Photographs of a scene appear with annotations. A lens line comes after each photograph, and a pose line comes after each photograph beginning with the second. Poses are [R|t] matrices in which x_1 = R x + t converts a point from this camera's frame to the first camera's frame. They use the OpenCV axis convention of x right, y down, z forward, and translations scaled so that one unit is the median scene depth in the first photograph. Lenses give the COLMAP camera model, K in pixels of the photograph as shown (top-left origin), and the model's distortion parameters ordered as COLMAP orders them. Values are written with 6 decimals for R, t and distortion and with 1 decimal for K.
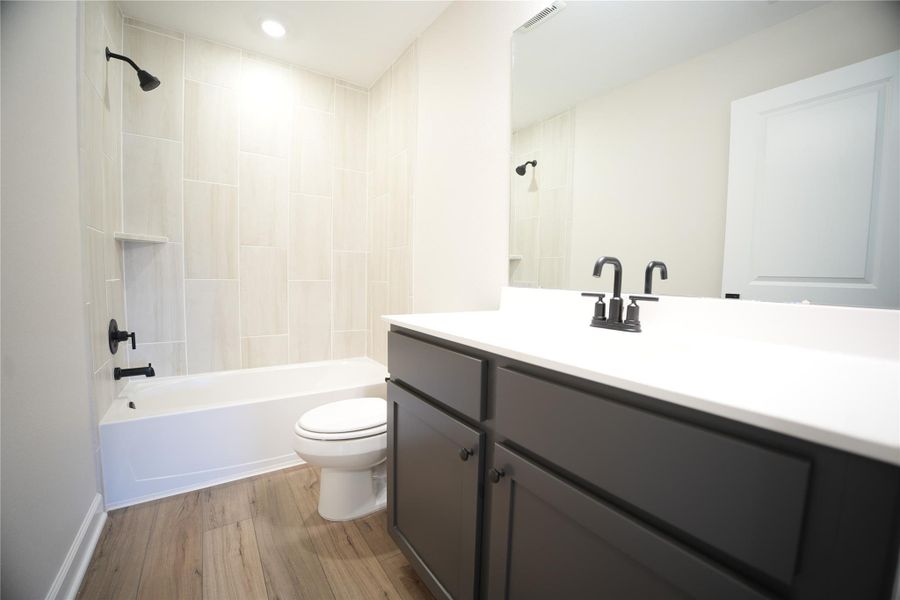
lens RADIAL K [[360.7, 0, 453.0], [0, 360.7, 302.2], [0, 0, 1]] dist [-0.070799, 0.012591]
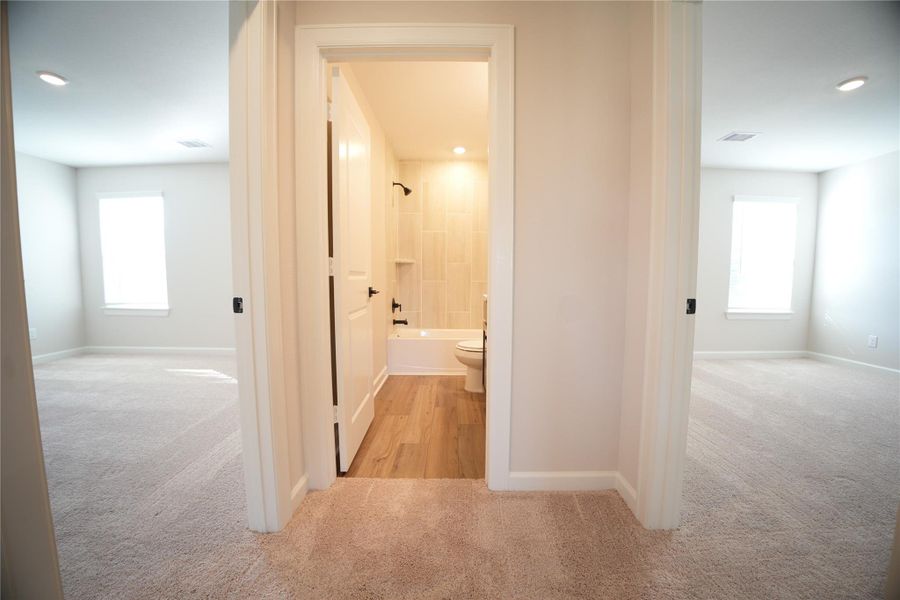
lens RADIAL K [[360.7, 0, 453.0], [0, 360.7, 302.2], [0, 0, 1]] dist [-0.070799, 0.012591]
pose [[0.817755, 0.020370, -0.575206, 0.700995], [-0.030971, 0.999483, -0.008635, 0.085909], [0.574732, 0.024876, 0.817963, -0.732544]]
